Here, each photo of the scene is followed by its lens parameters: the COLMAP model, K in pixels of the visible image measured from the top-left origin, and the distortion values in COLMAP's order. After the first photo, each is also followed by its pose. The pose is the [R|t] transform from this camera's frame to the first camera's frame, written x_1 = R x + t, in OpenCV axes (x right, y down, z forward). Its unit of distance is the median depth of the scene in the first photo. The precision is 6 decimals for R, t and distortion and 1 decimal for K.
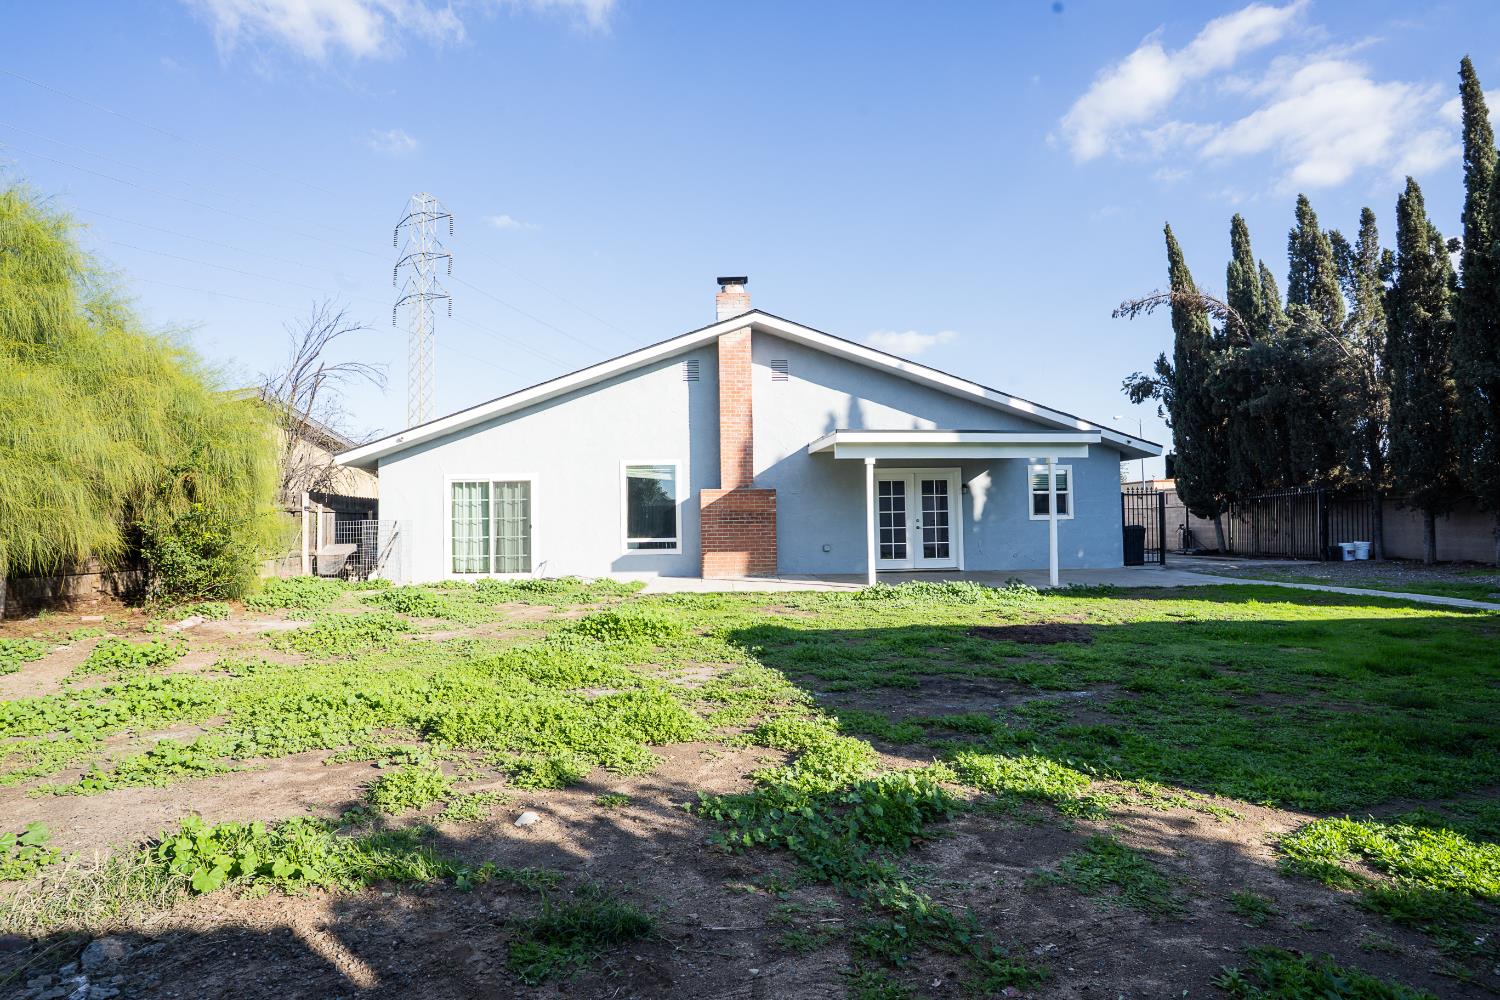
lens RADIAL K [[744.9, 0, 739.0], [0, 744.9, 498.3], [0, 0, 1]] dist [-0.085155, 0.047266]
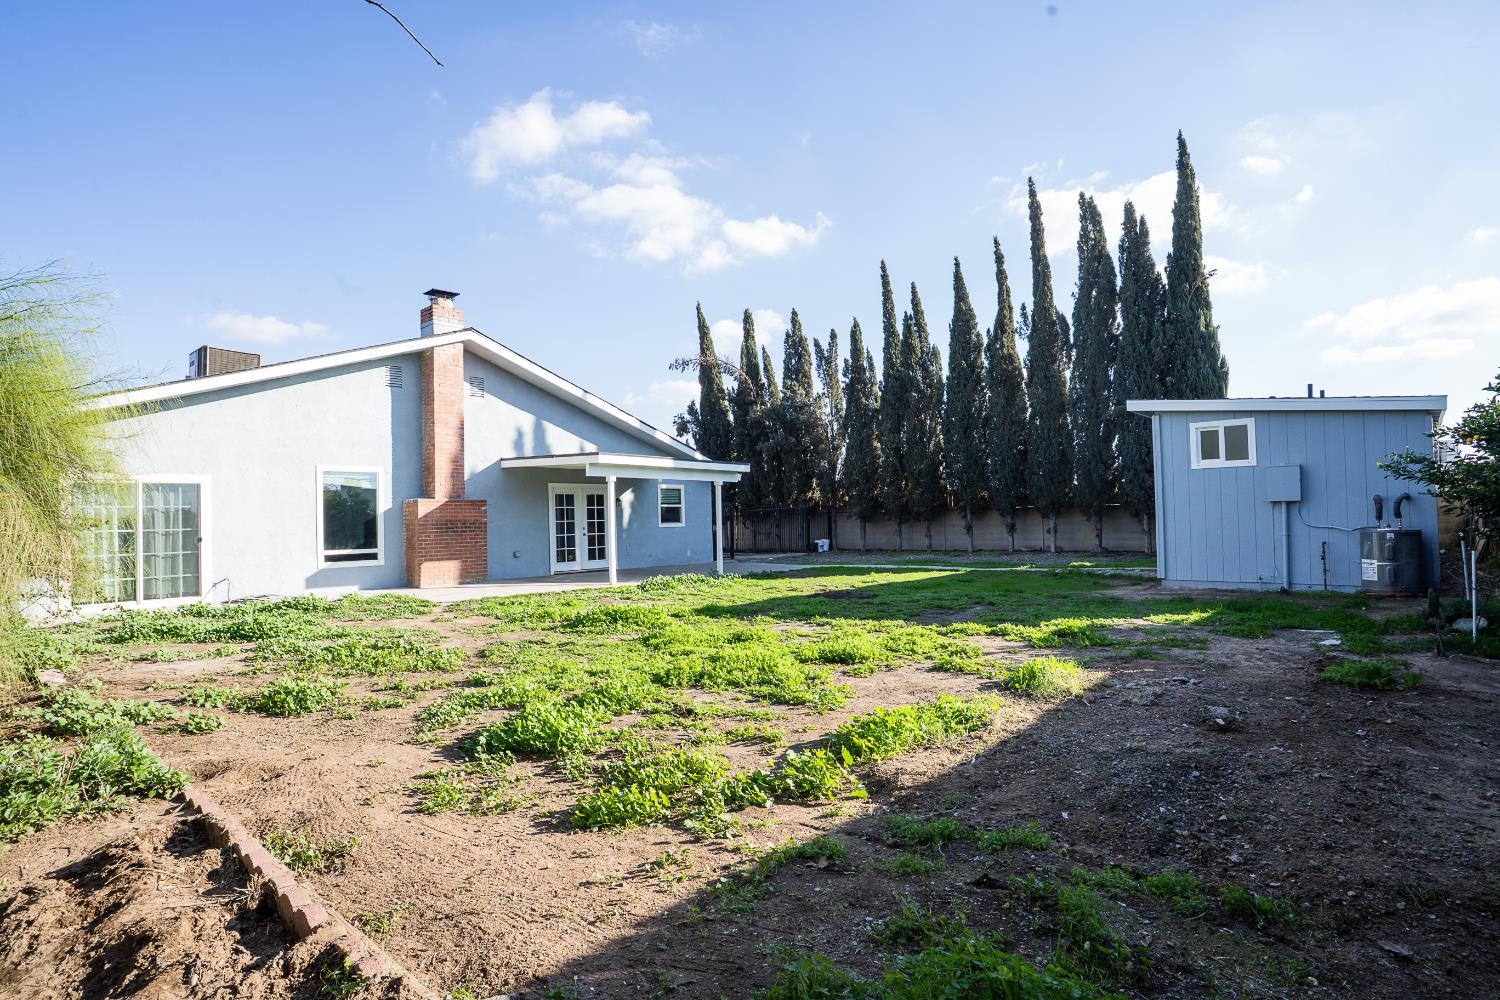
lens RADIAL K [[744.9, 0, 739.0], [0, 744.9, 498.3], [0, 0, 1]] dist [-0.085155, 0.047266]
pose [[0.694480, 0.018672, 0.719270, -0.435270], [-0.010030, 0.999817, -0.016271, -0.000982], [-0.719443, 0.004085, 0.694540, 0.008672]]
